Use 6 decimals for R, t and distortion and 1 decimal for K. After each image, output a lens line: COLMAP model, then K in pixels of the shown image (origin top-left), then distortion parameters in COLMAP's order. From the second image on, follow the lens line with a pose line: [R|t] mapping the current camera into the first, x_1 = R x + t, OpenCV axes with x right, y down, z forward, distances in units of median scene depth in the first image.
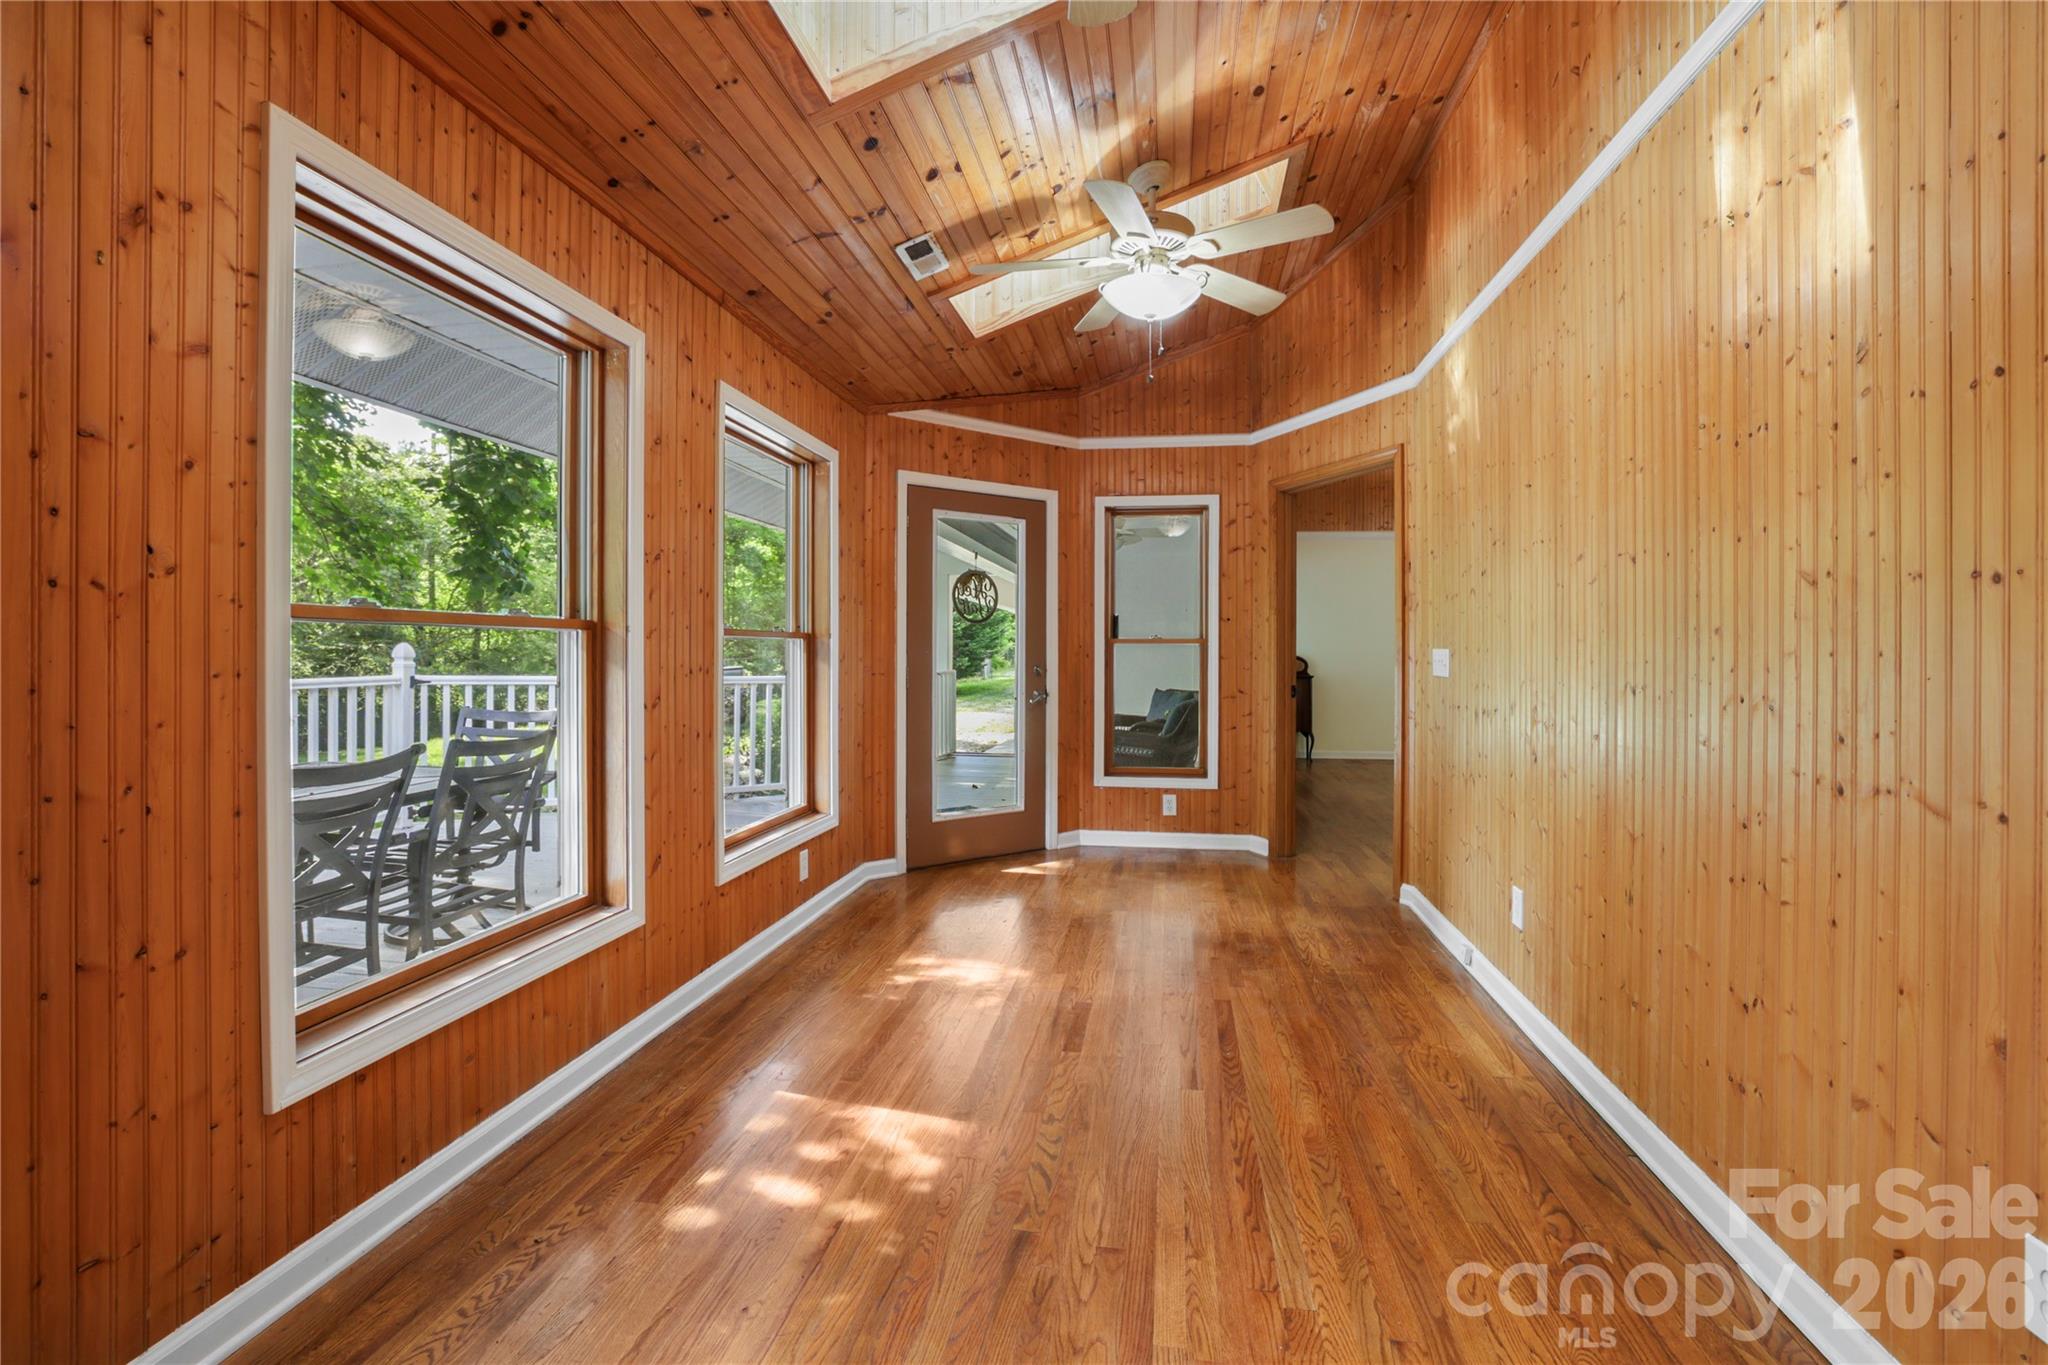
lens RADIAL K [[906.7, 0, 1023.1], [0, 906.7, 673.0], [0, 0, 1]] dist [-0.054142, 0.016722]
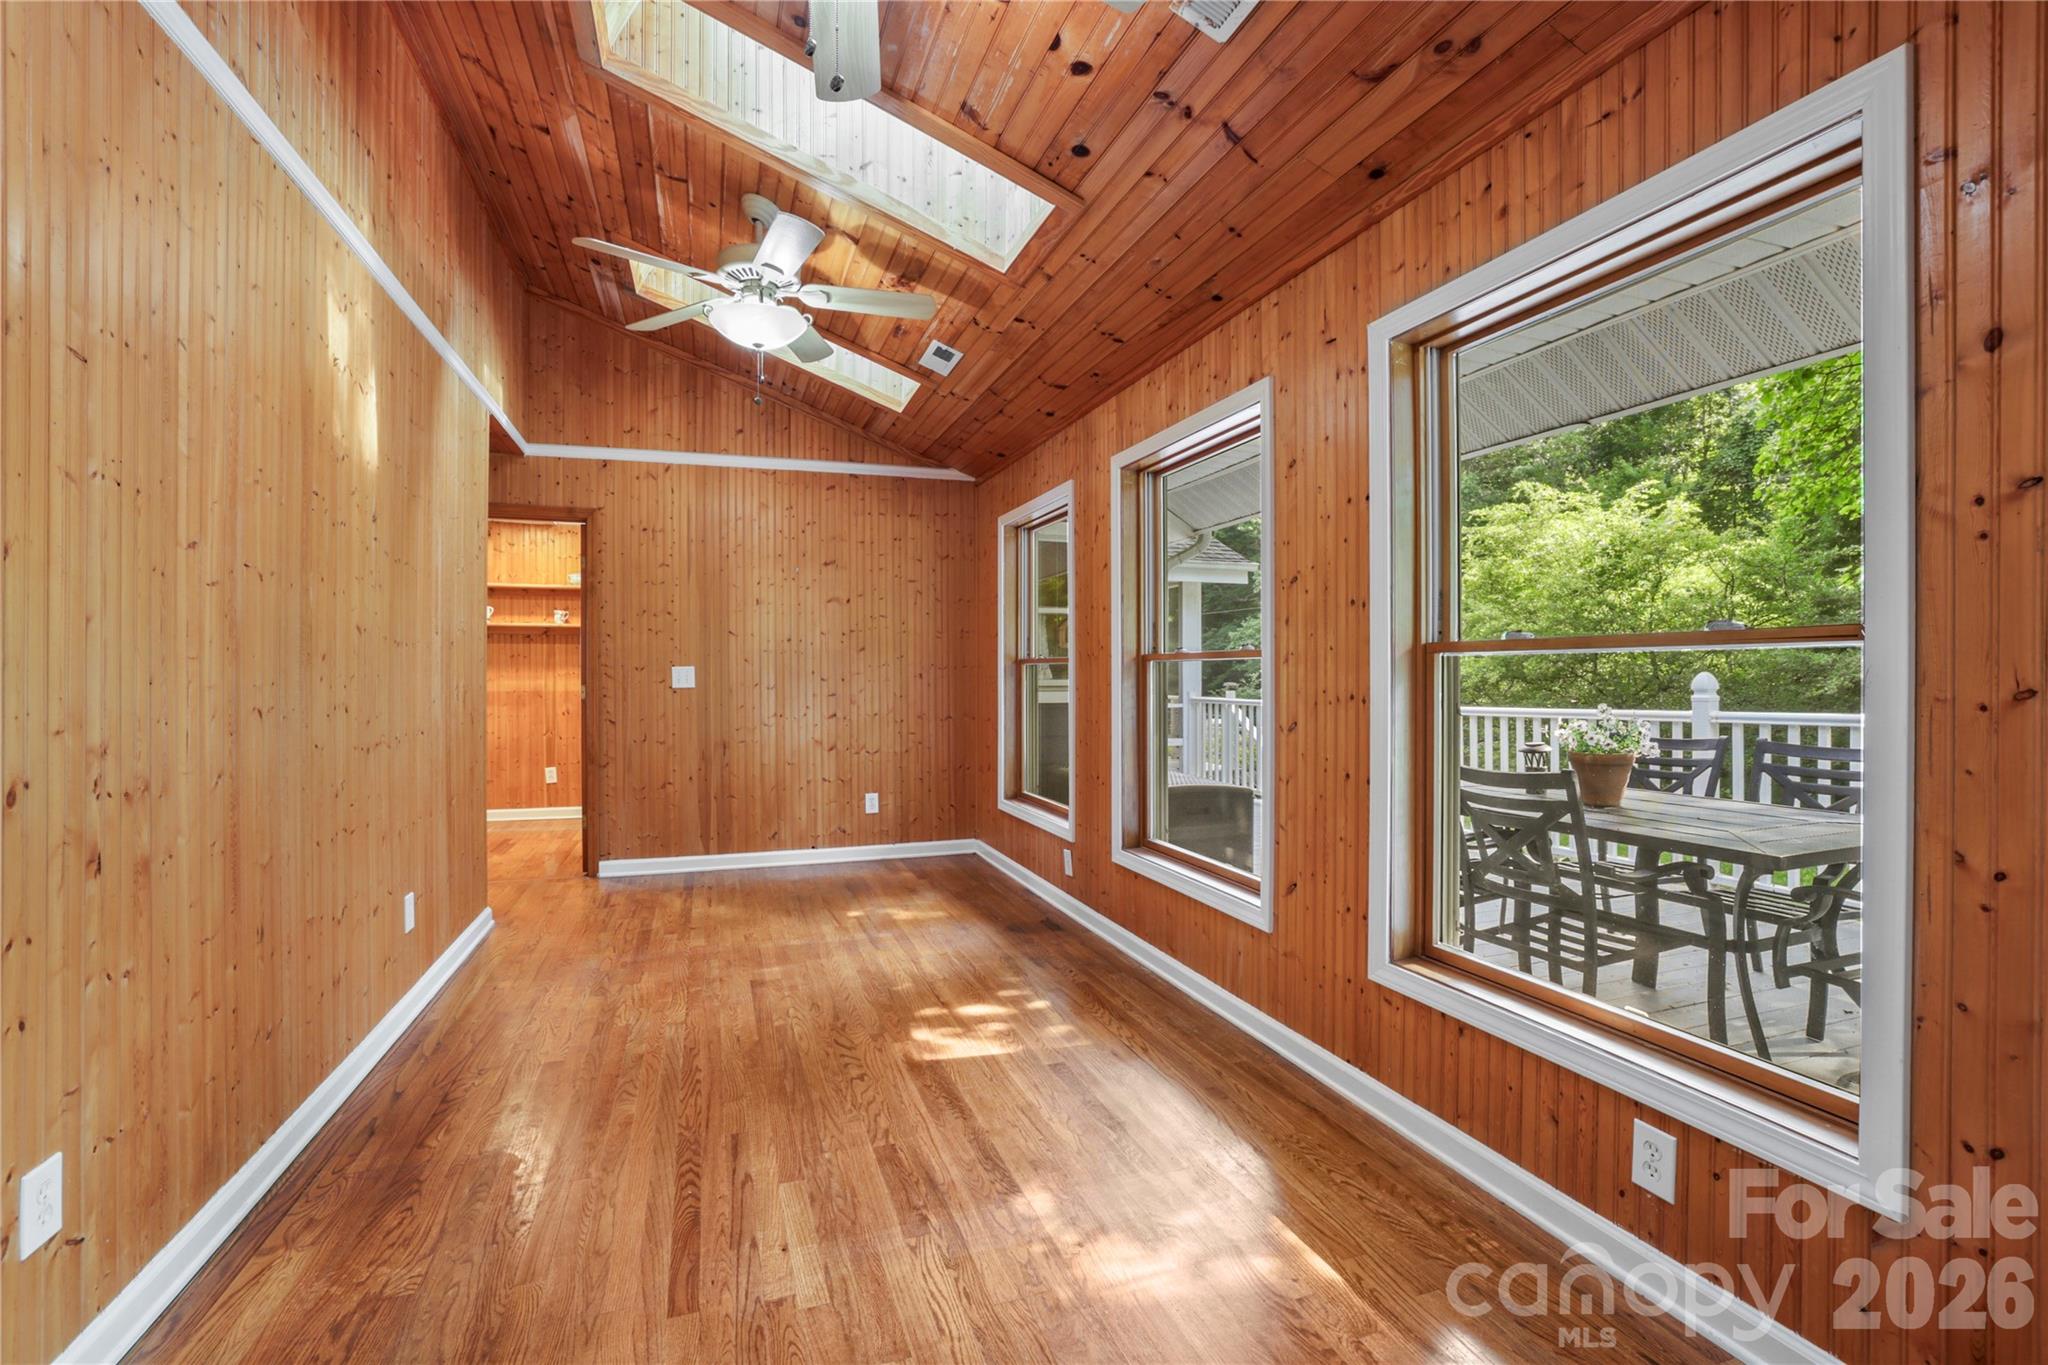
lens RADIAL K [[878.3, 0, 1009.7], [0, 878.3, 663.9], [0, 0, 1]] dist [-0.049194, 0.014998]
pose [[-0.882806, -0.005070, -0.469711, 0.357369], [-0.008188, 0.999956, 0.004596, -0.041255], [0.469667, 0.007903, -0.882809, 1.900494]]
